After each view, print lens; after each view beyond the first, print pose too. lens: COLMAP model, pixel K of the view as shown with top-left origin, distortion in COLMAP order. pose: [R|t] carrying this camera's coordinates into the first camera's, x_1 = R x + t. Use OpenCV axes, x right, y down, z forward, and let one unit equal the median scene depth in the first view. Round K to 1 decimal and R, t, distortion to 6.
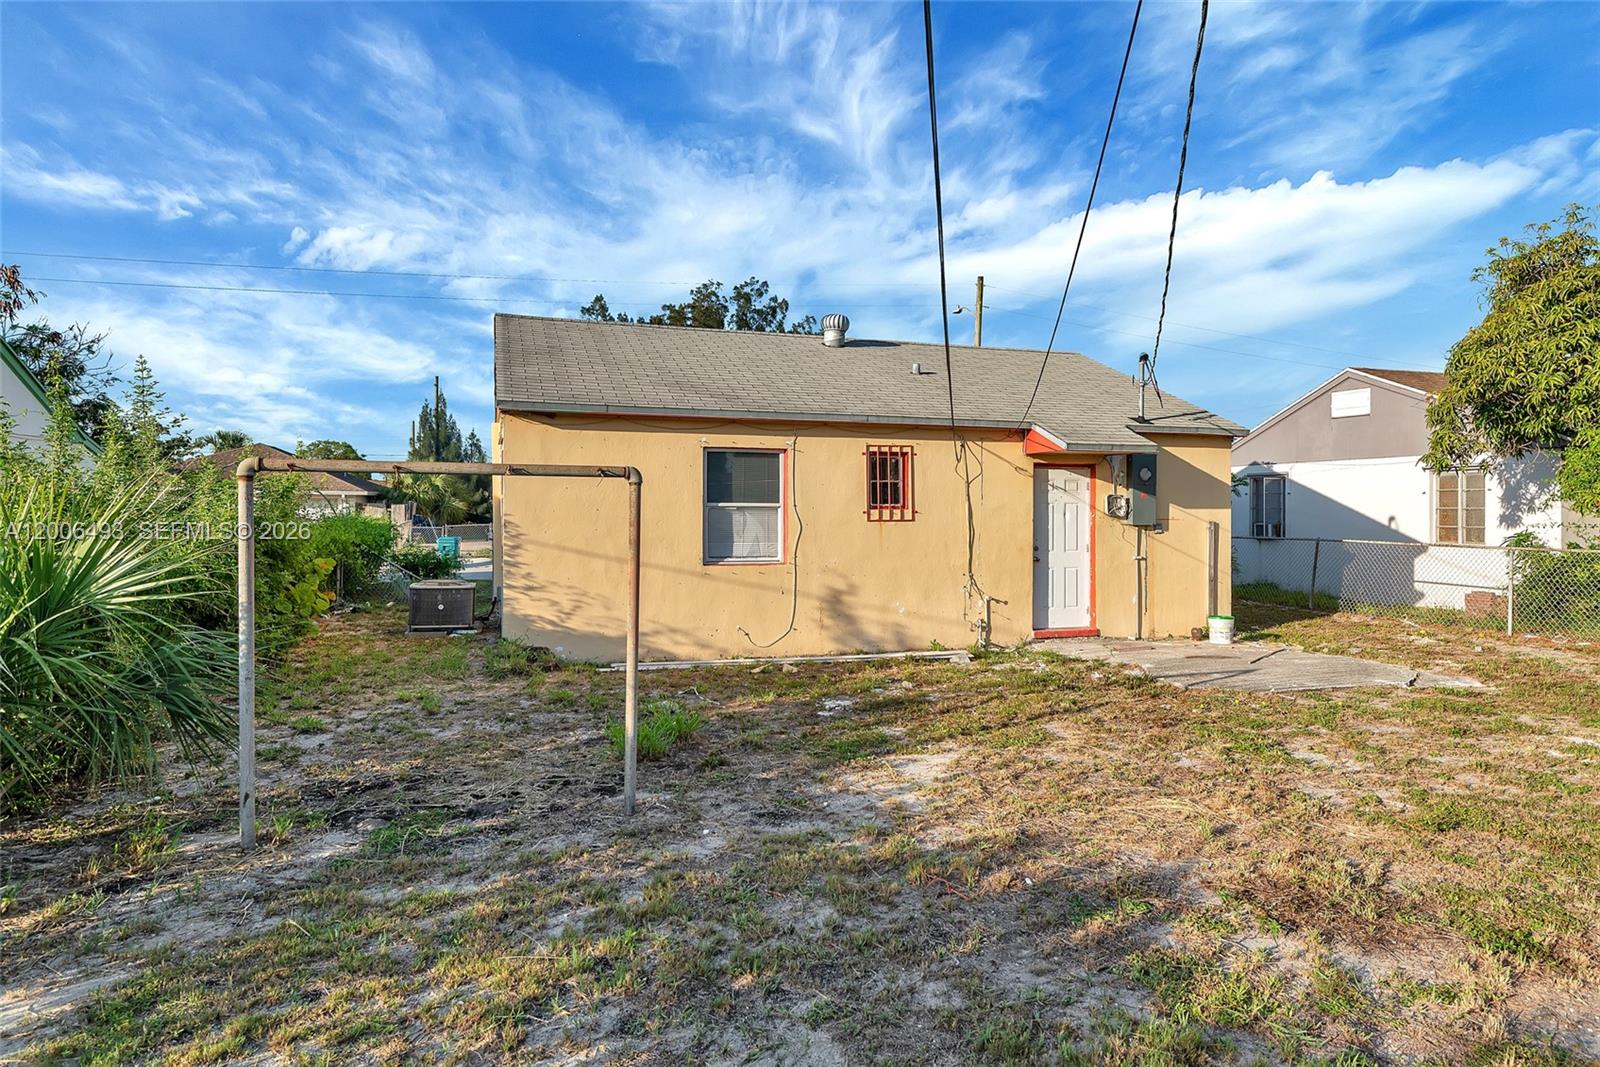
lens RADIAL K [[869.3, 0, 760.1], [0, 869.3, 528.4], [0, 0, 1]] dist [0.018401, -0.000630]
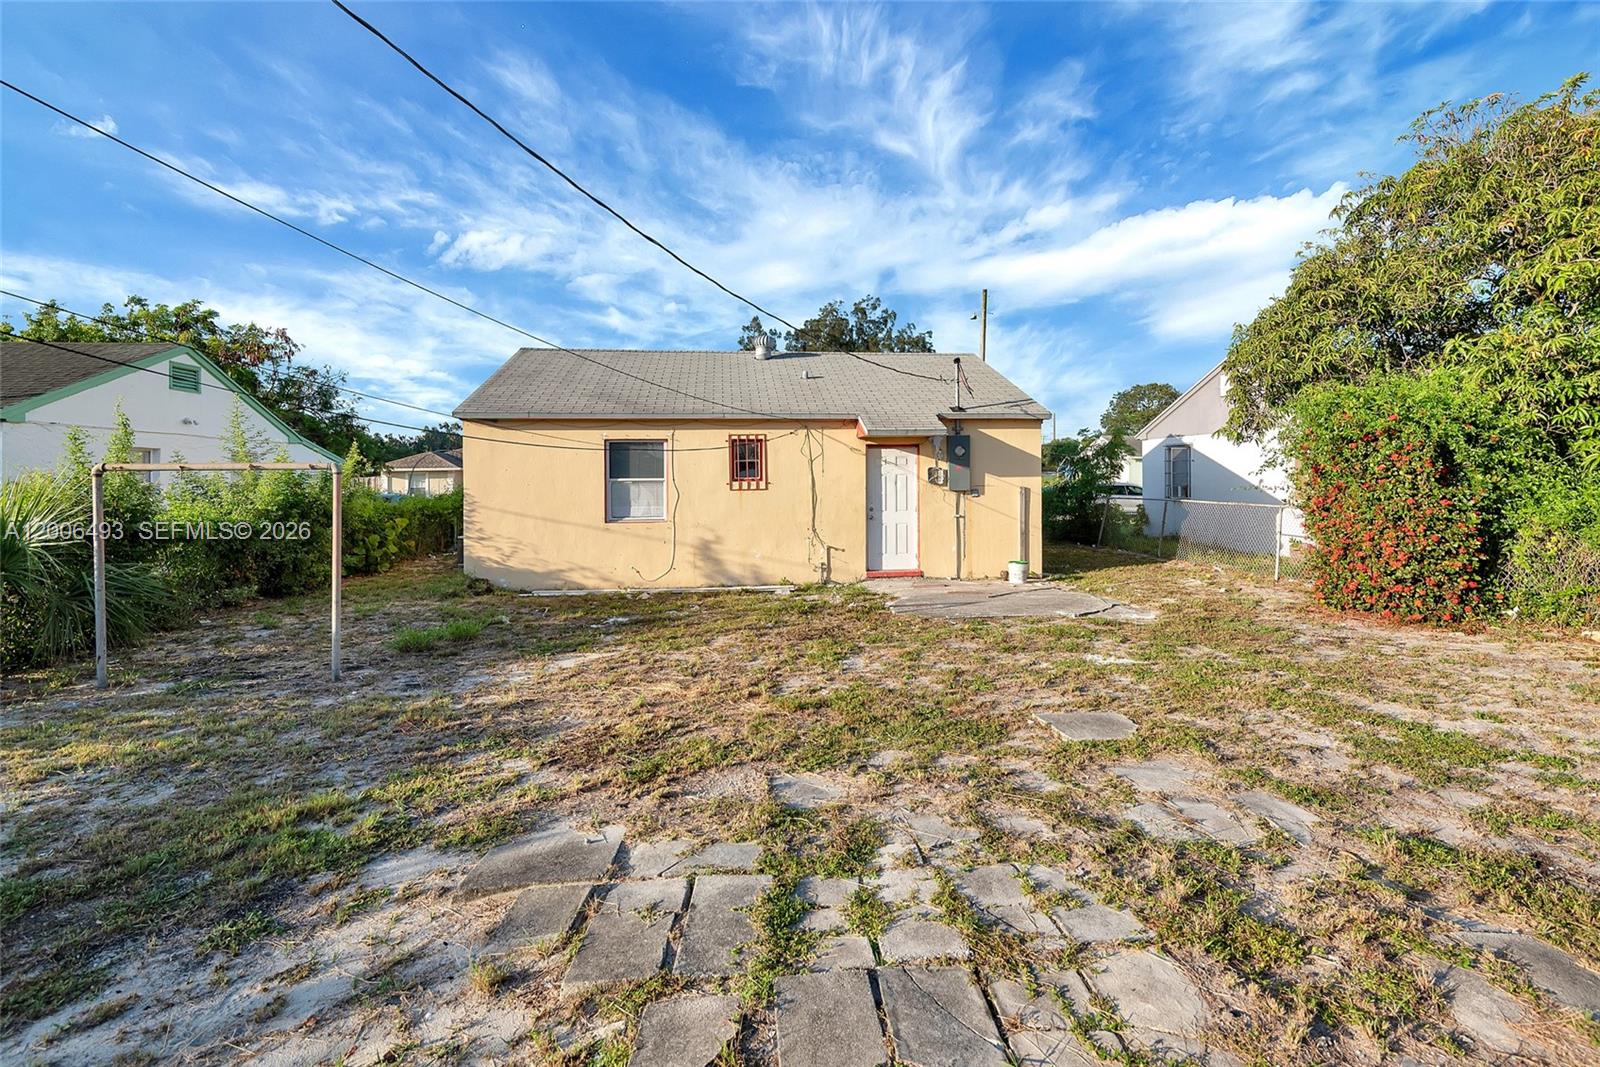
lens RADIAL K [[686.9, 0, 798.3], [0, 686.9, 482.3], [0, 0, 1]] dist [0.023102, 0.000057]
pose [[0.983088, -0.012546, -0.182705, 0.422745], [0.010079, 0.999845, -0.014423, -0.003904], [0.182858, 0.012337, 0.983062, -0.044581]]
